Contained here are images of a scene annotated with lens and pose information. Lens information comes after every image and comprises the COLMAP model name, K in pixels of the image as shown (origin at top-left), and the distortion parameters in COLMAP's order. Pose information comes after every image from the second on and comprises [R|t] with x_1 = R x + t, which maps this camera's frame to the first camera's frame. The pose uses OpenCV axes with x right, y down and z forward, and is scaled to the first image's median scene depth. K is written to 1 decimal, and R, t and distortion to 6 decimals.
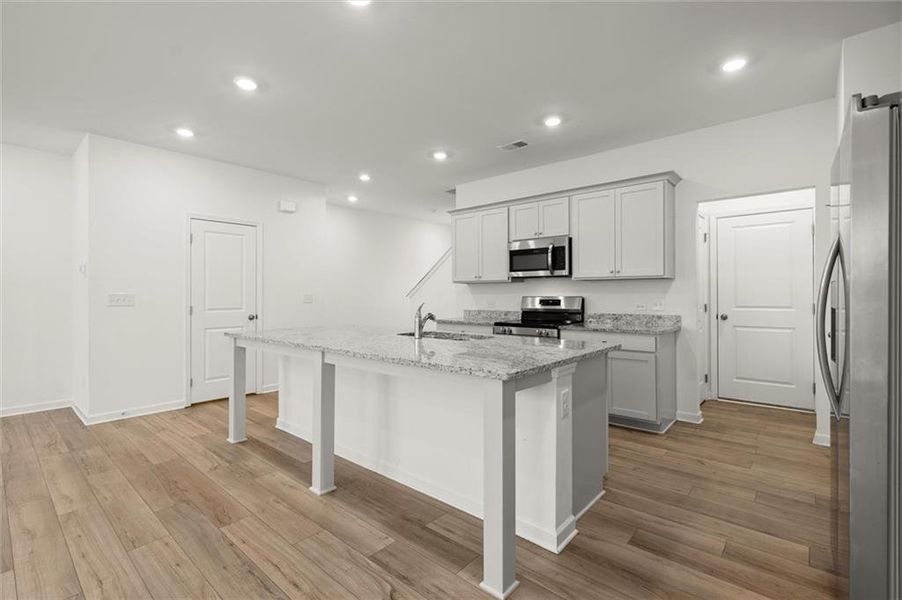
lens RADIAL K [[409.6, 0, 447.8], [0, 409.6, 290.0], [0, 0, 1]] dist [-0.003106, 0.000671]
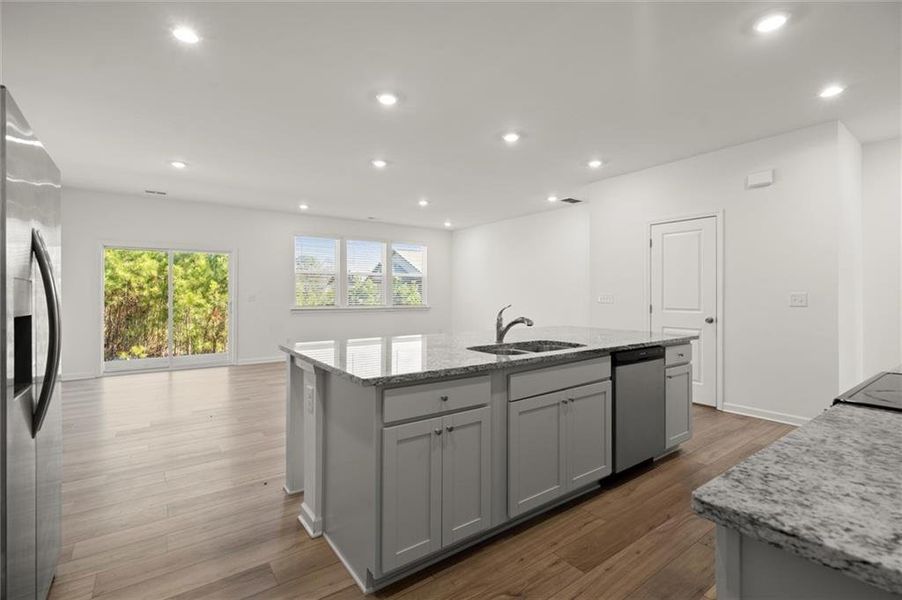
lens RADIAL K [[411.8, 0, 458.8], [0, 411.8, 296.6], [0, 0, 1]] dist [-0.001816, 0.000163]
pose [[-0.199689, 0.005676, -0.979843, 0.581768], [0.010935, 0.999934, 0.003564, 0.007861], [0.979798, -0.010003, -0.199738, 0.744660]]
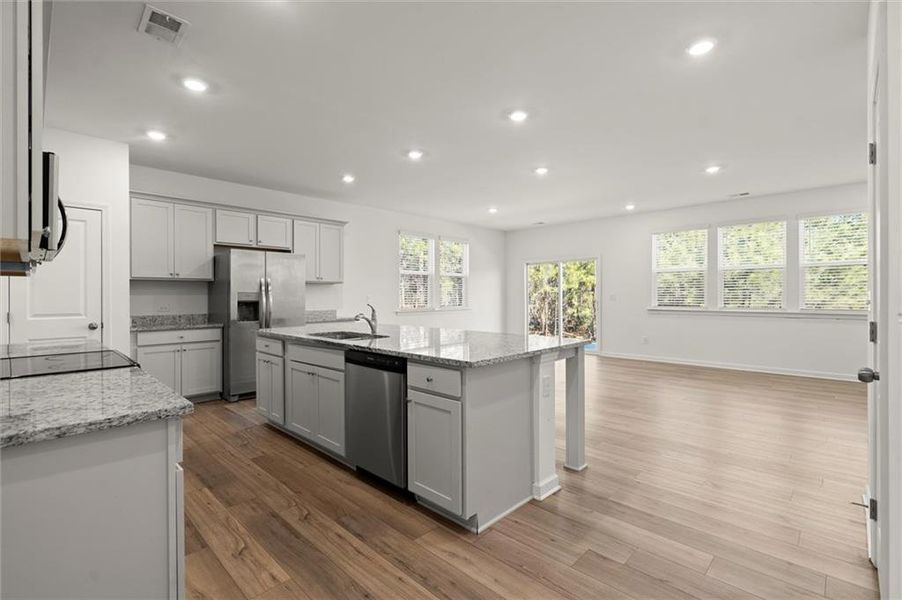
lens RADIAL K [[414.5, 0, 451.0], [0, 414.5, 300.0], [0, 0, 1]] dist [-0.003978, -0.000353]
pose [[-0.998748, 0.008210, 0.049347, -0.240112], [0.008194, 0.999966, -0.000539, 0.016951], [-0.049350, -0.000134, -0.998782, 1.488556]]
